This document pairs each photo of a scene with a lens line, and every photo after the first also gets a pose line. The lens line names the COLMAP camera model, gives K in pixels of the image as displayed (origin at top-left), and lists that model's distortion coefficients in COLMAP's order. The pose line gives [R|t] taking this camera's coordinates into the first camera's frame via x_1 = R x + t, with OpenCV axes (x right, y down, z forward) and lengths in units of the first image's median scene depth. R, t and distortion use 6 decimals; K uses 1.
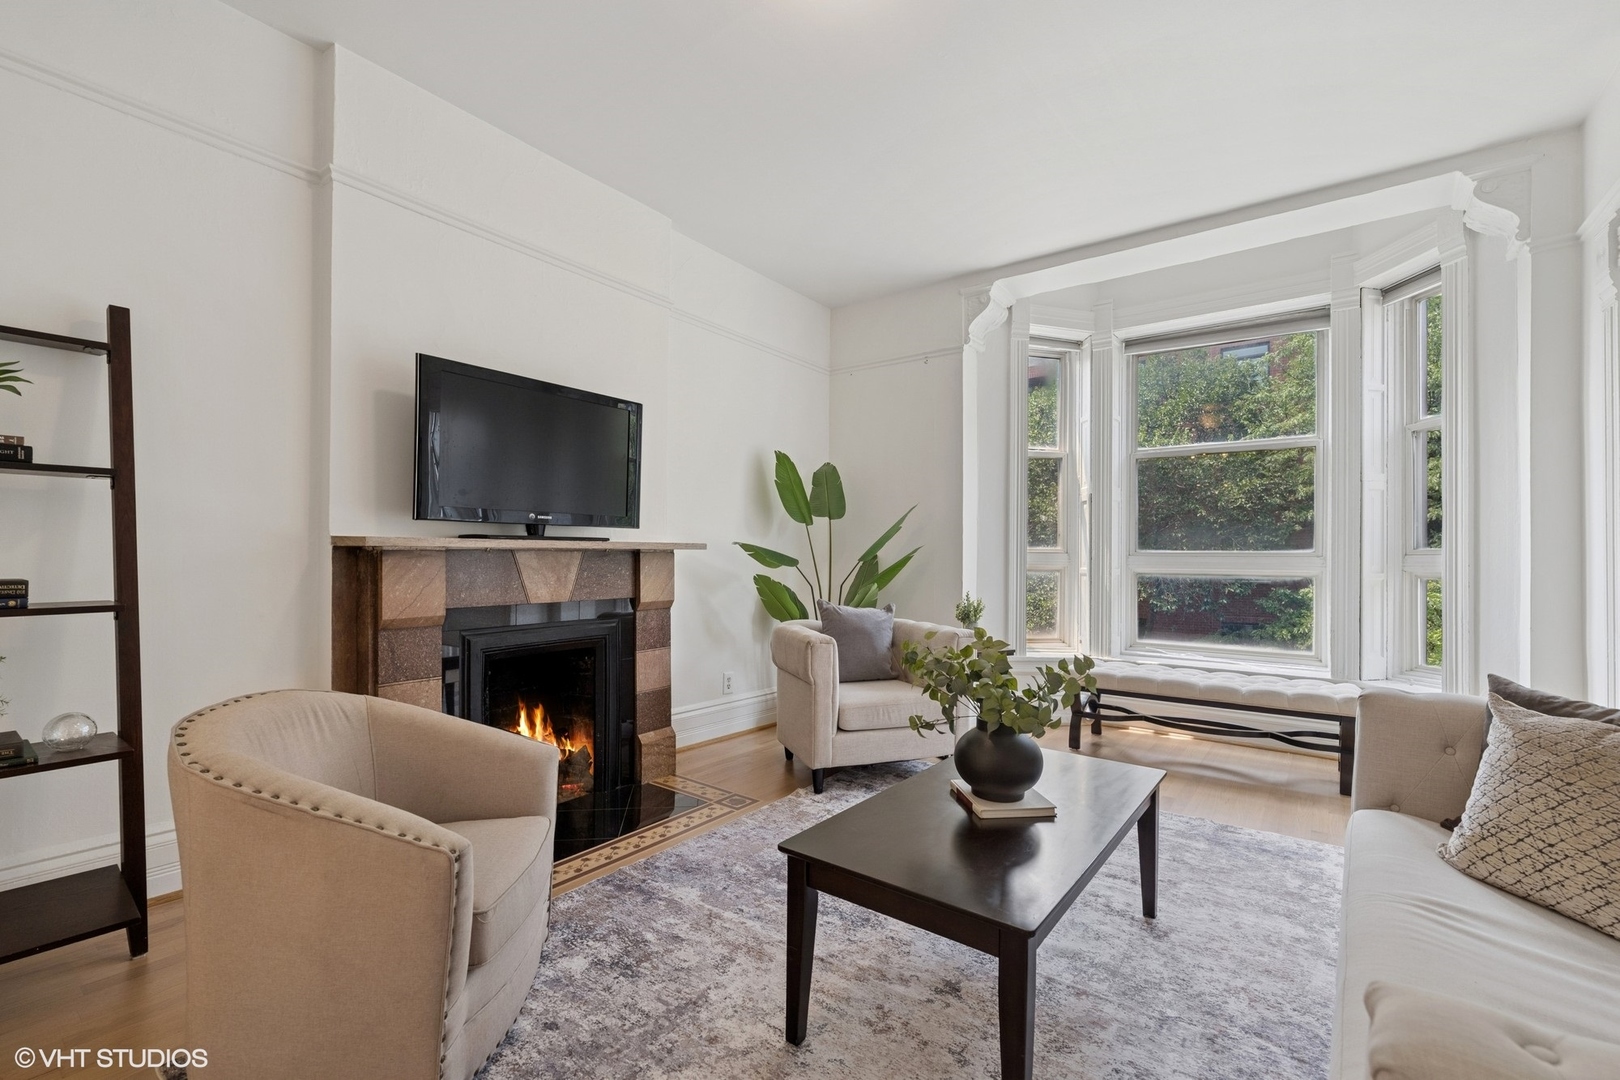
lens RADIAL K [[707.3, 0, 806.1], [0, 707.3, 549.1], [0, 0, 1]] dist [0.002393, 0.000196]
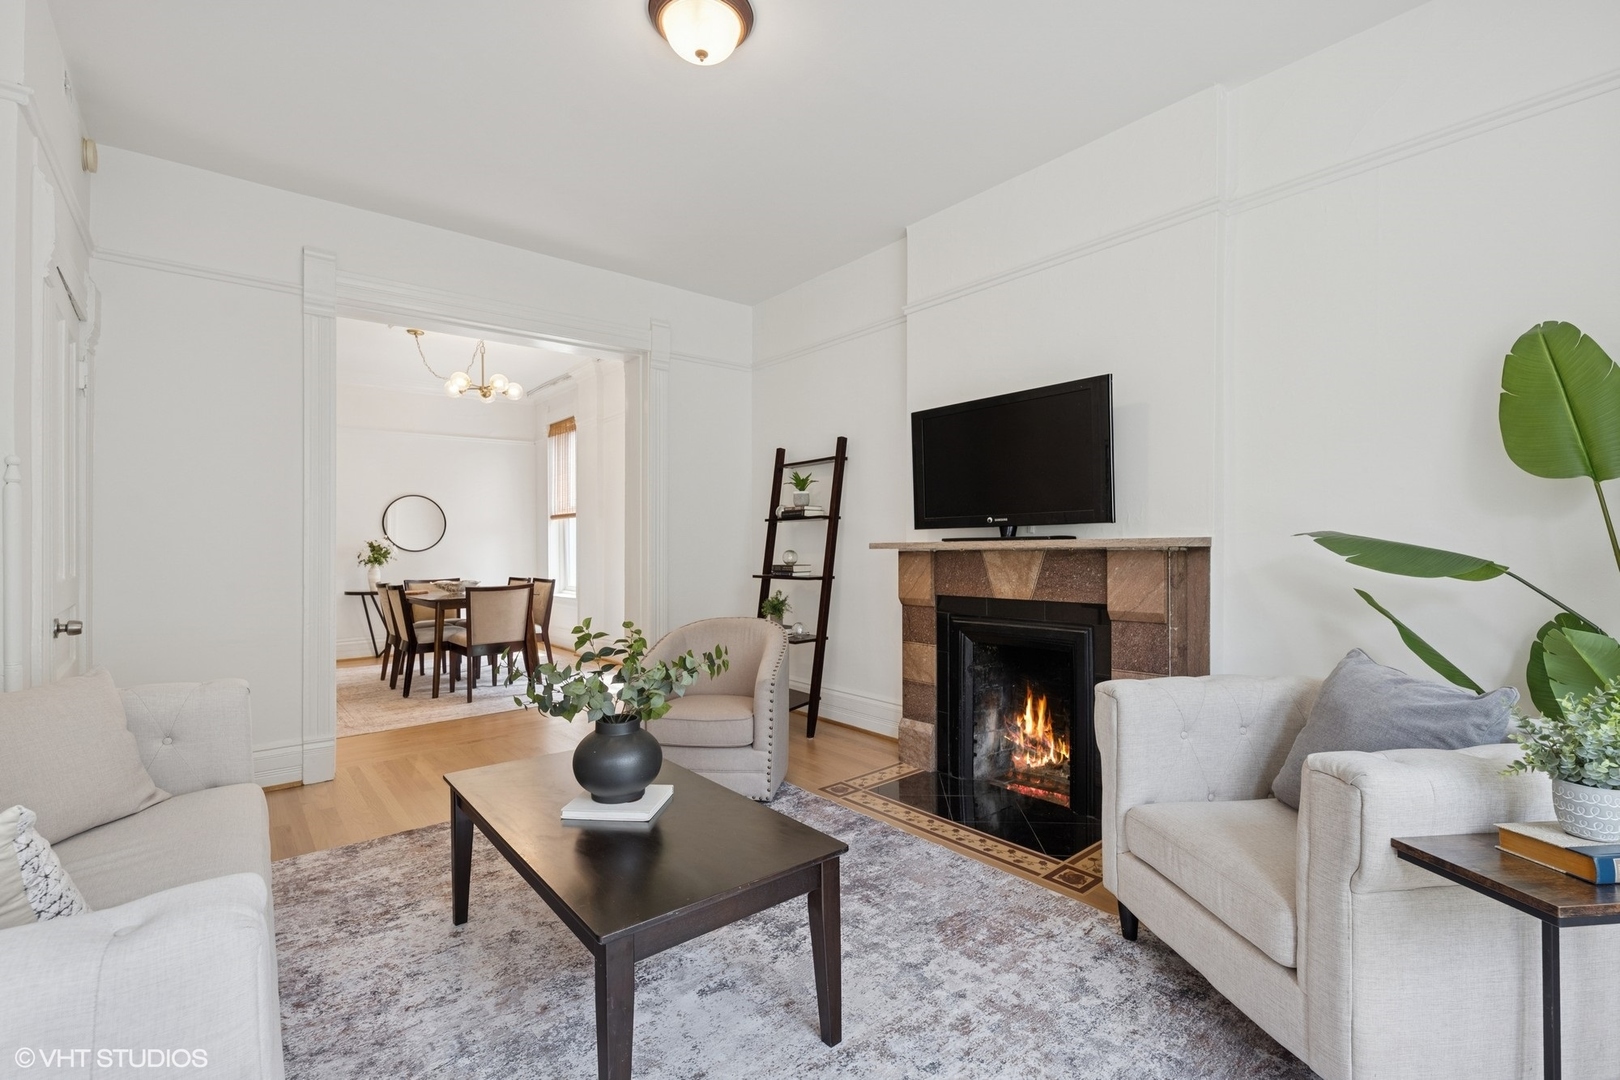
lens RADIAL K [[707.3, 0, 806.1], [0, 707.3, 549.1], [0, 0, 1]] dist [0.002393, 0.000196]
pose [[-0.234085, -0.007366, -0.972188, 0.887535], [0.009008, 0.999912, -0.009745, 0.009360], [0.972174, -0.011039, -0.233998, 1.125196]]
